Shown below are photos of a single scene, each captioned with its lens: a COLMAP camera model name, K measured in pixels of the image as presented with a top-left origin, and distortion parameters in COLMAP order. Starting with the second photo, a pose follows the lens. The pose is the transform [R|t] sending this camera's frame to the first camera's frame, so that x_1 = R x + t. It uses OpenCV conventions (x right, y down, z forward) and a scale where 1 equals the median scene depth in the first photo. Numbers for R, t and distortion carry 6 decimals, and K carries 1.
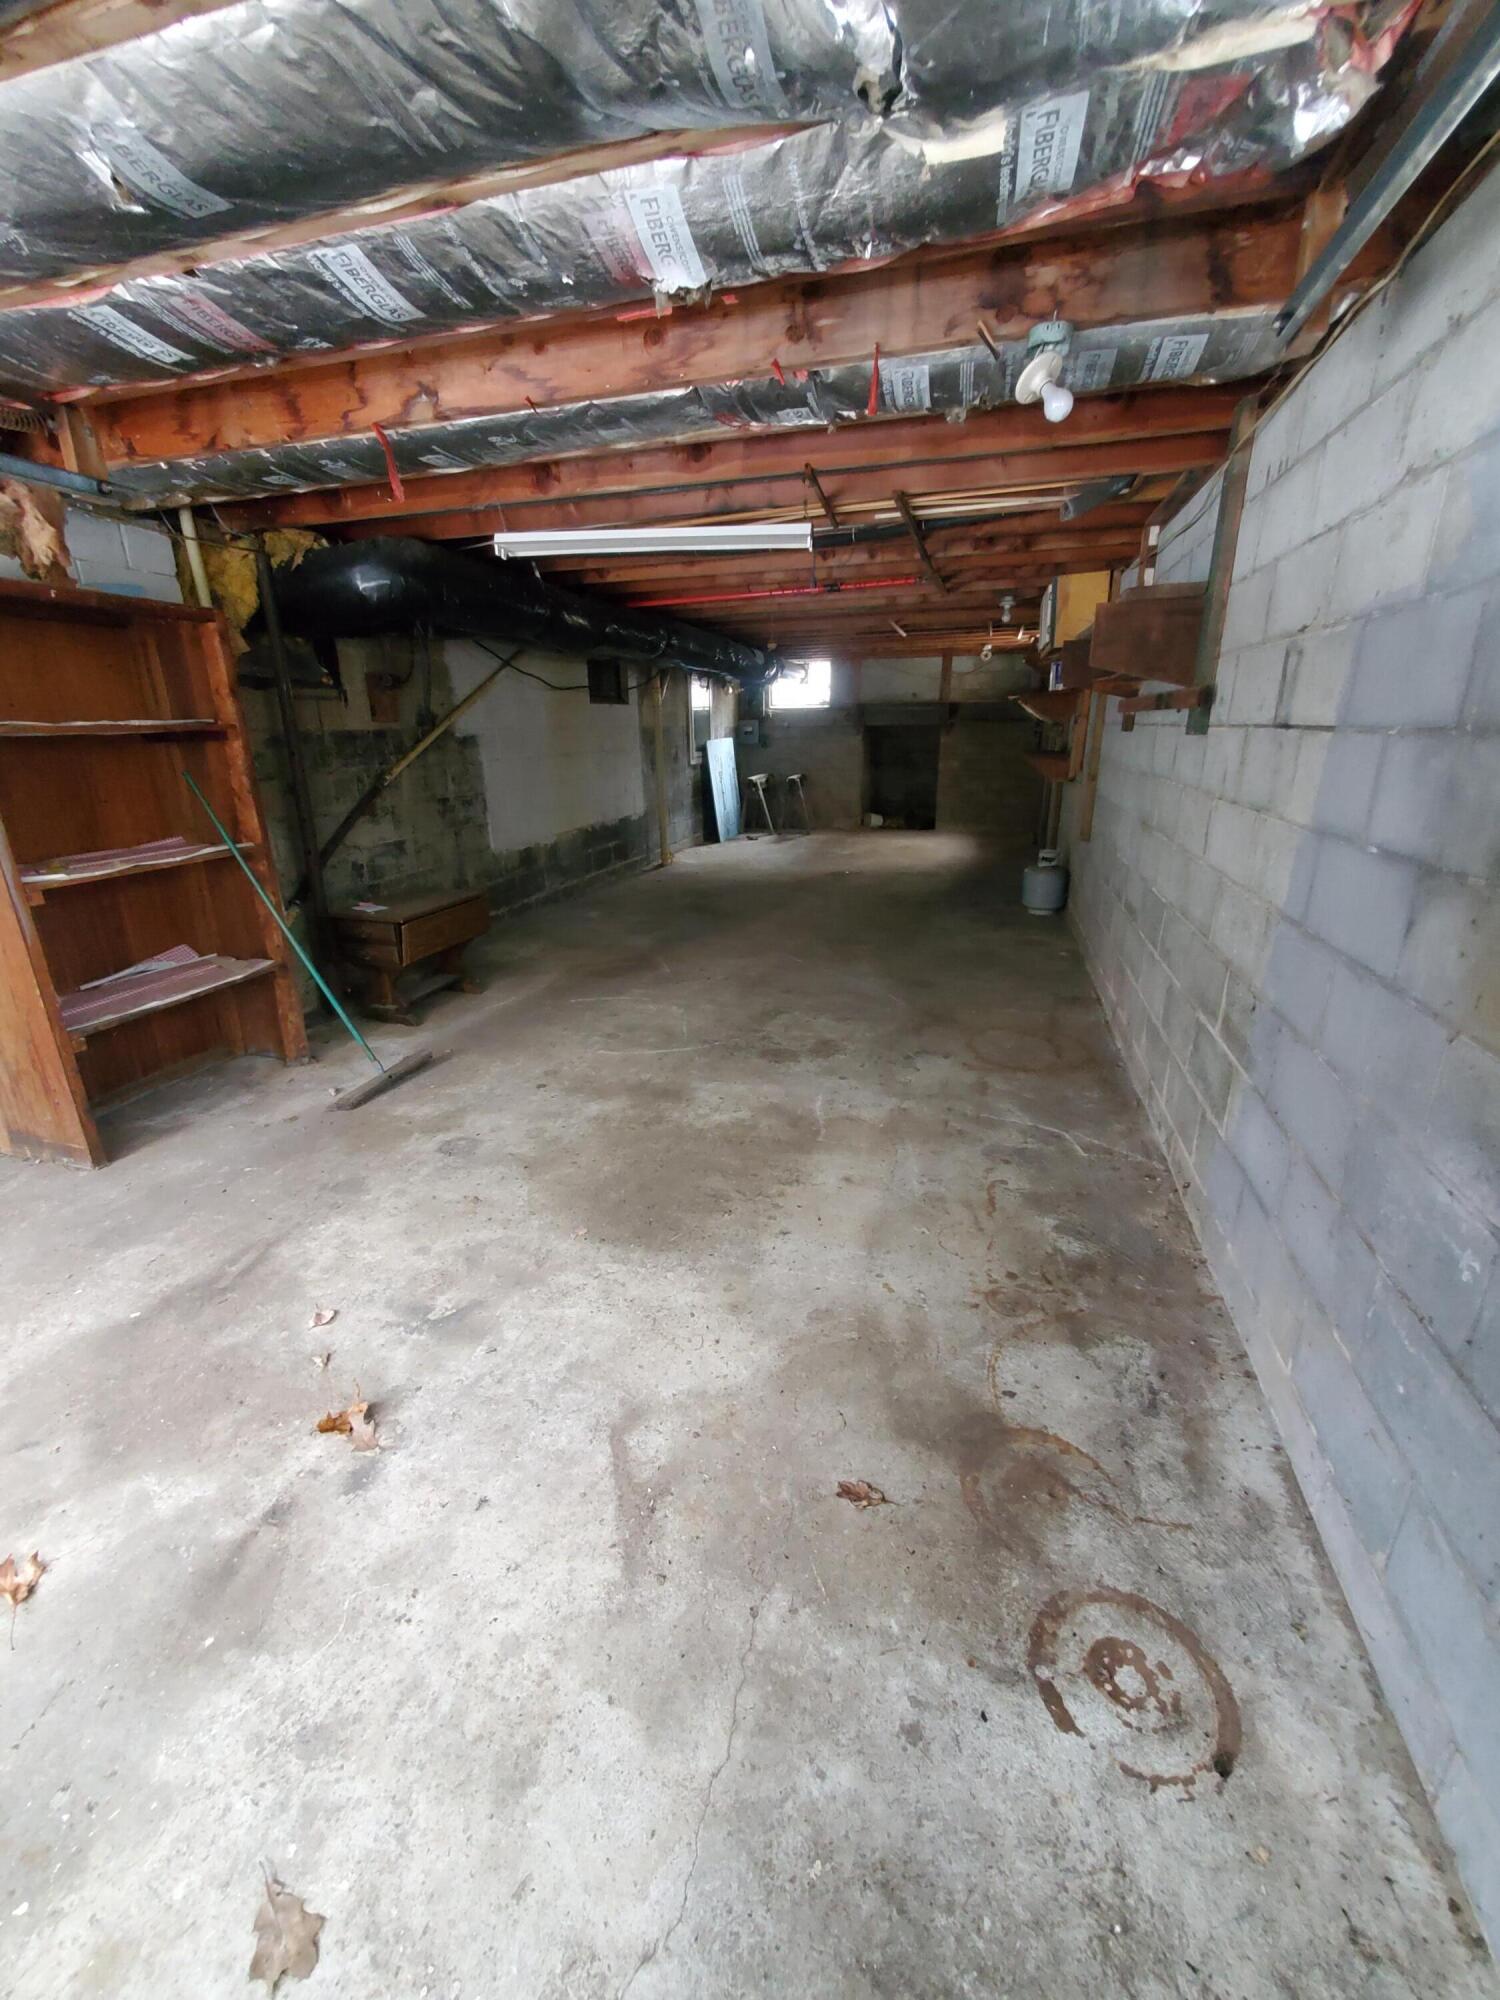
lens RADIAL K [[797.8, 0, 742.4], [0, 797.8, 995.8], [0, 0, 1]] dist [-0.000967, -0.000384]
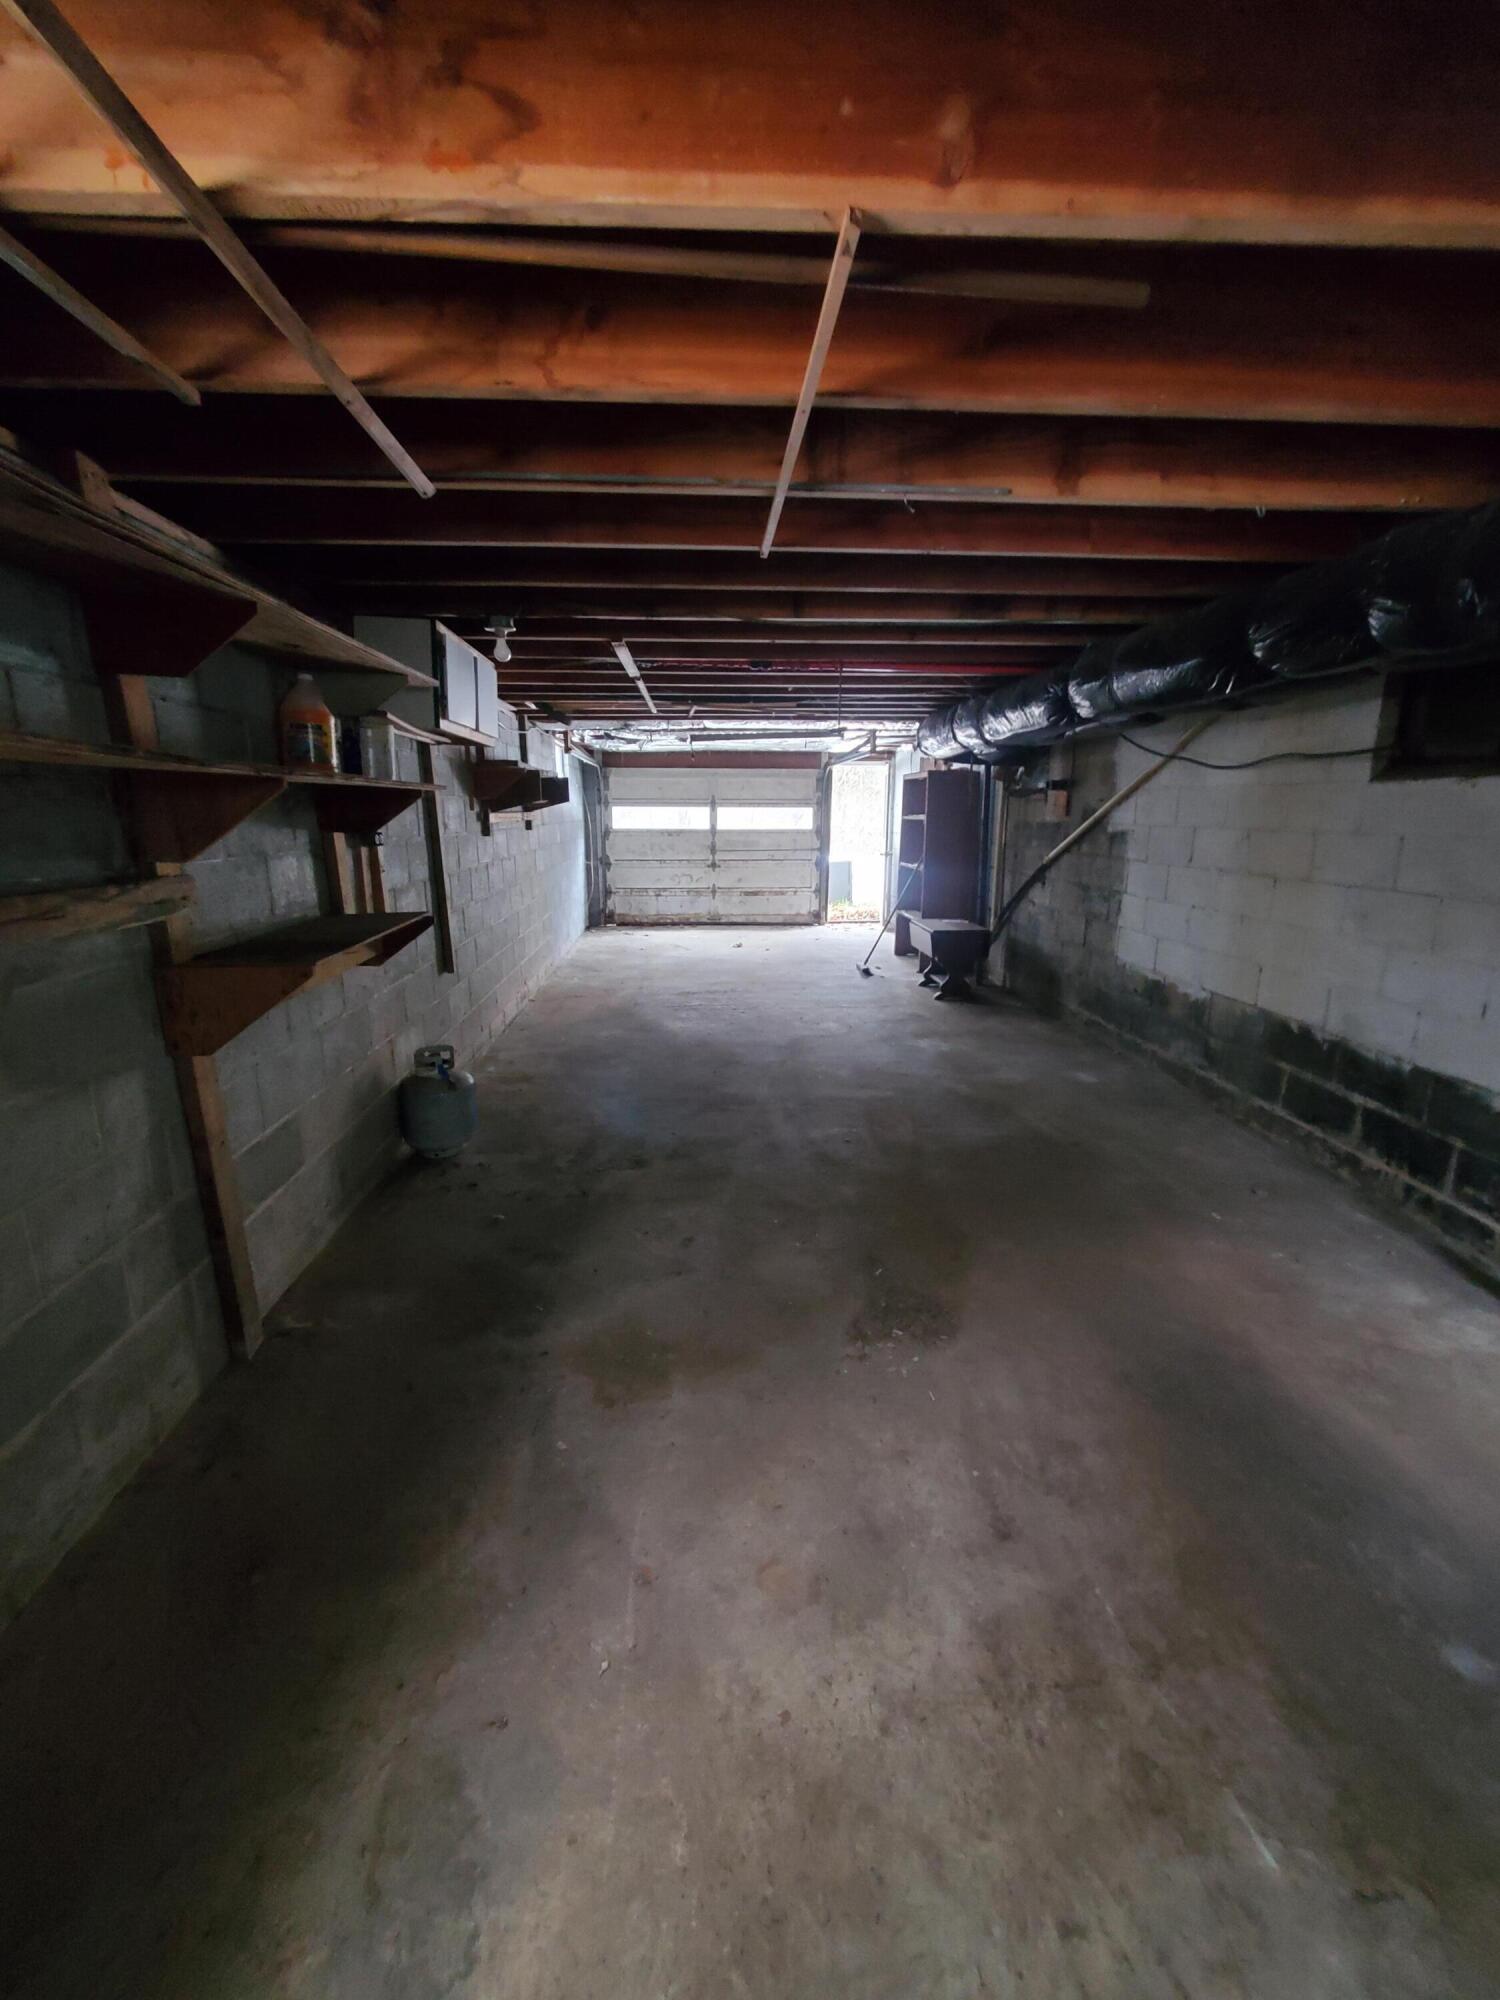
lens RADIAL K [[797.8, 0, 741.4], [0, 797.8, 1006.2], [0, 0, 1]] dist [-0.000967, -0.000384]
pose [[-0.938439, 0.099952, -0.330670, 0.349846], [-0.095371, 0.845059, 0.526098, -0.522033], [0.332020, 0.525247, -0.783504, 1.467744]]
